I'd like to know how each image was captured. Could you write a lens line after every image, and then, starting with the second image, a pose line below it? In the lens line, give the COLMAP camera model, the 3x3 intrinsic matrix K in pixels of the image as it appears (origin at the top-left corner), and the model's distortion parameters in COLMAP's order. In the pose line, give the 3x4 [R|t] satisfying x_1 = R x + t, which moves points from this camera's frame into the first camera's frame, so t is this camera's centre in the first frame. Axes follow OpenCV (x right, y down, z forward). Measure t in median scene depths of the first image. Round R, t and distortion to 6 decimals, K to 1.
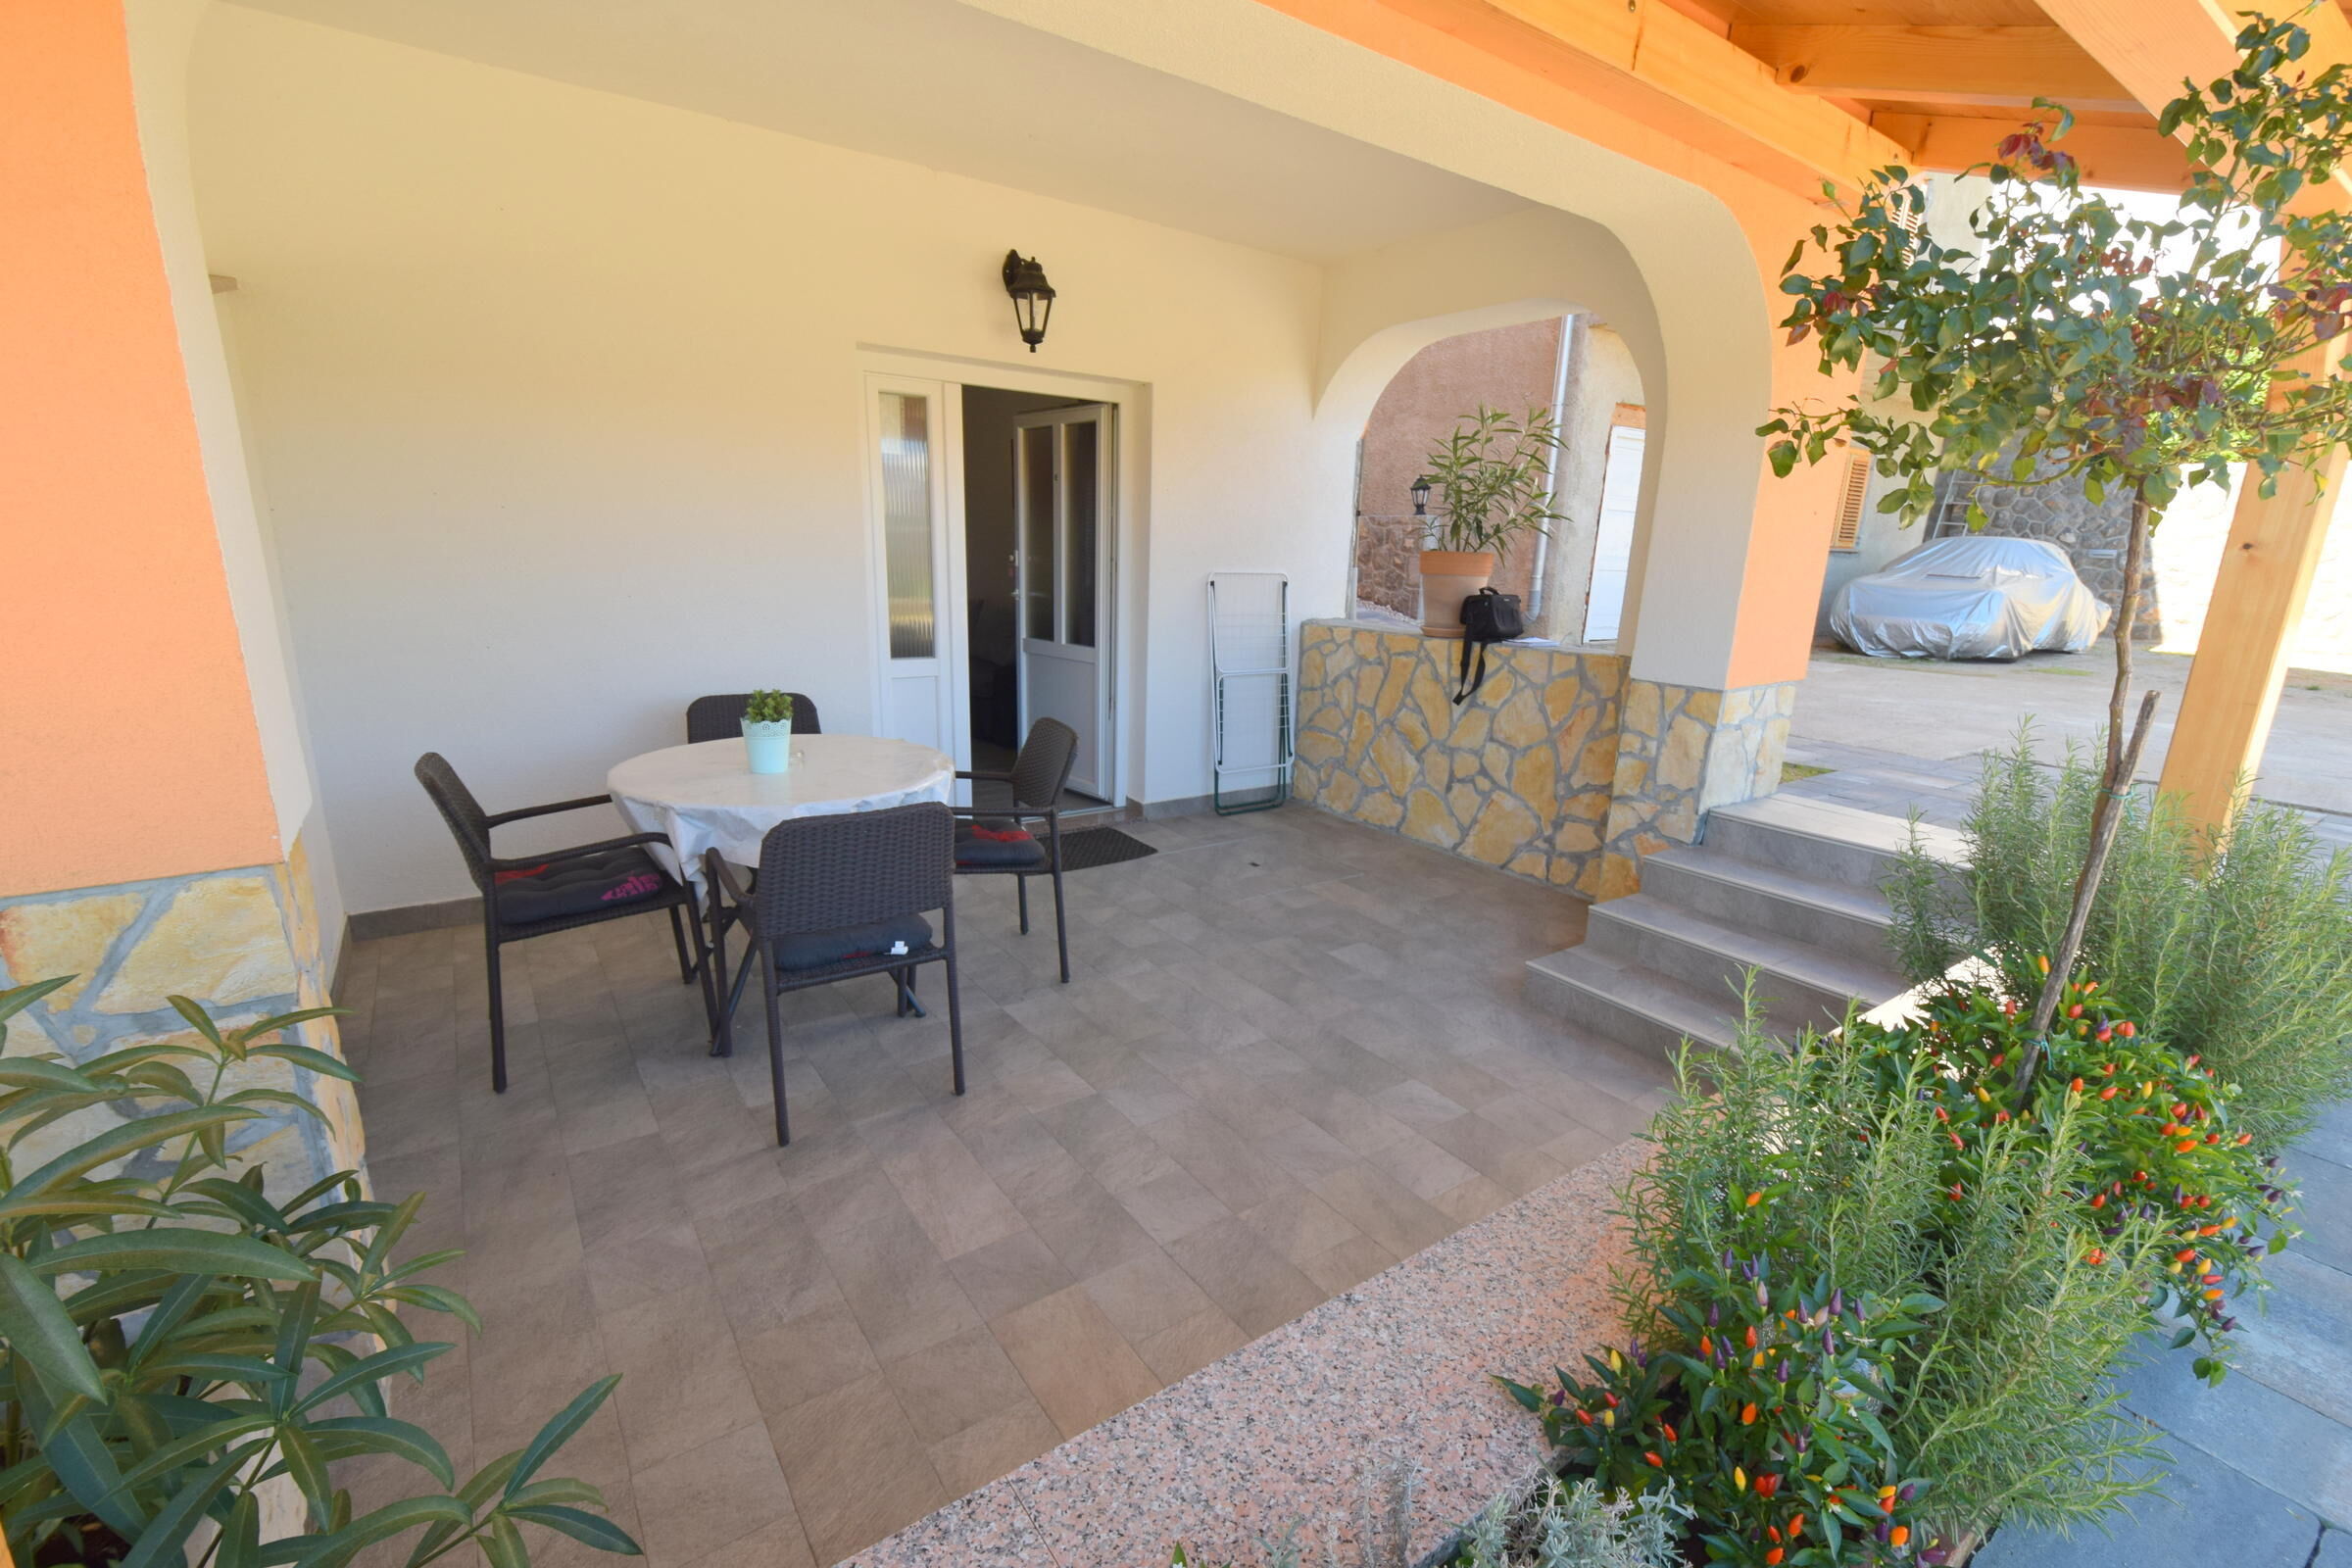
lens RADIAL K [[1020.4, 0, 1190.6], [0, 1020.4, 808.1], [0, 0, 1]] dist [-0.001062, -0.001400]
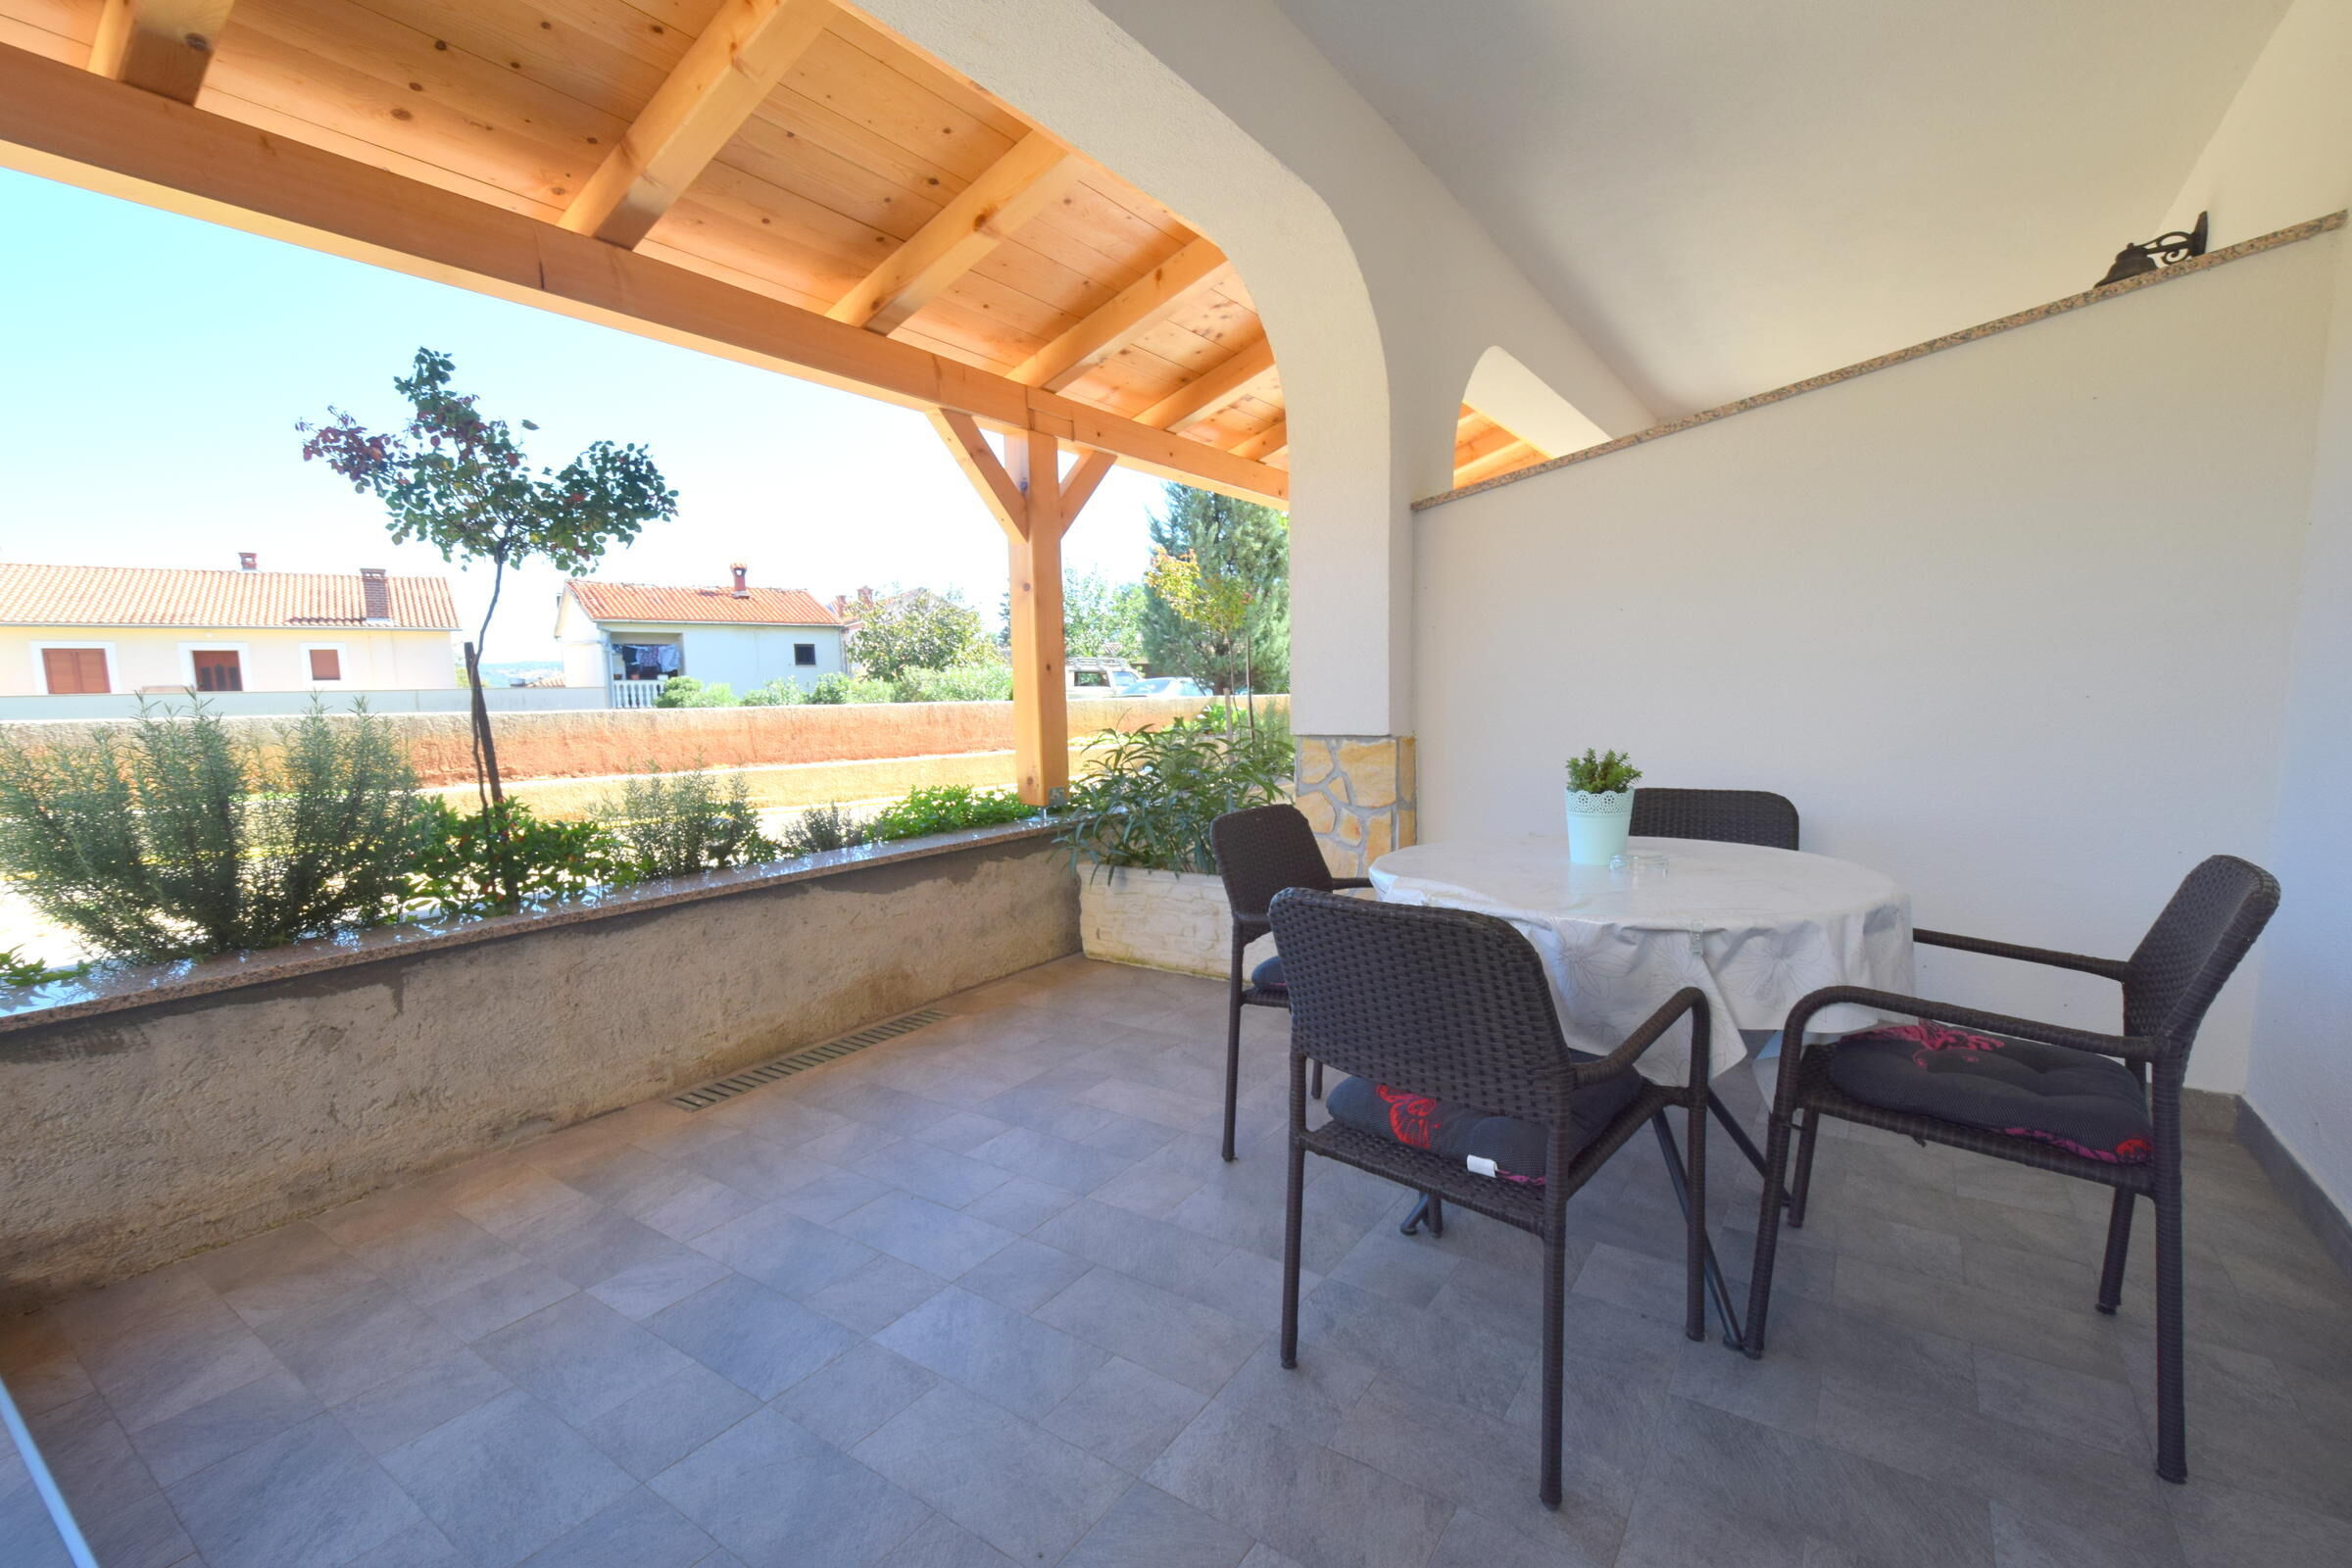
lens RADIAL K [[1020.4, 0, 1190.6], [0, 1020.4, 808.1], [0, 0, 1]] dist [-0.001062, -0.001400]
pose [[-0.936671, 0.036340, -0.348321, 0.068327], [-0.089948, 0.936274, 0.339559, -0.196253], [0.338463, 0.349386, -0.873711, 1.036070]]
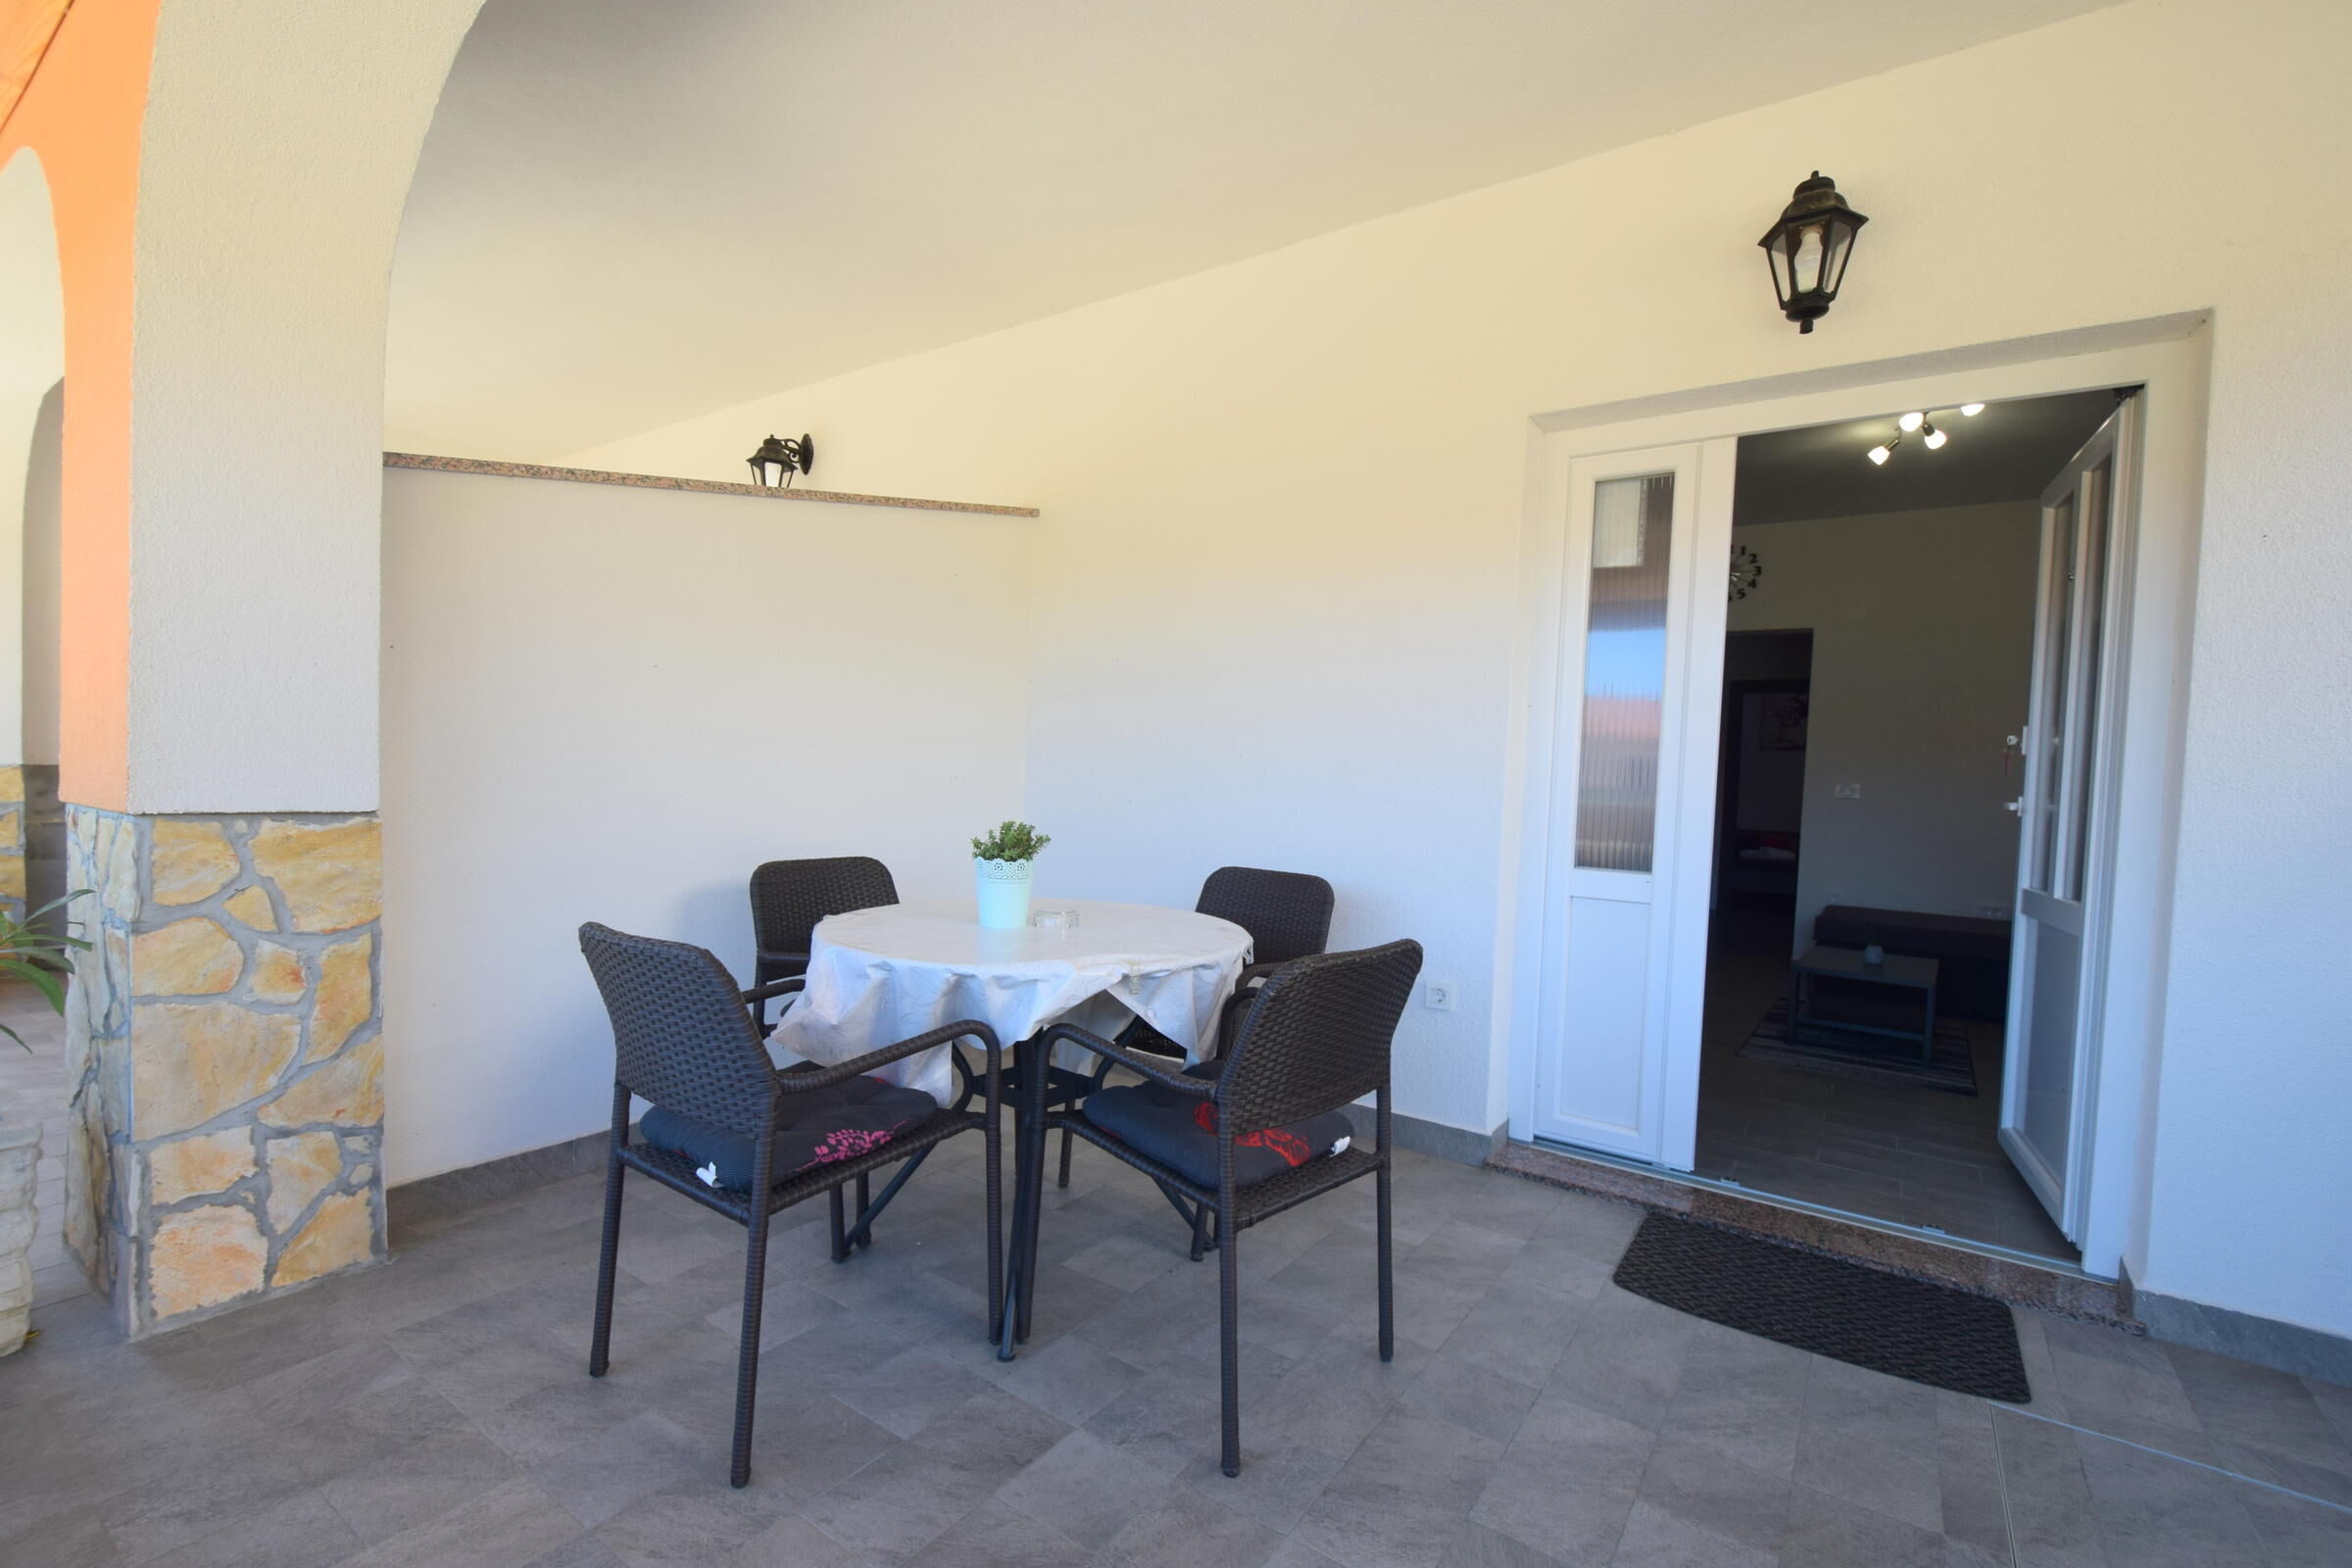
lens RADIAL K [[1020.4, 0, 1190.6], [0, 1020.4, 808.1], [0, 0, 1]] dist [-0.001062, -0.001400]
pose [[0.350101, 0.022110, -0.936451, 0.244027], [-0.270054, 0.959656, -0.078304, -0.067258], [0.896939, 0.280307, 0.341947, 0.574171]]
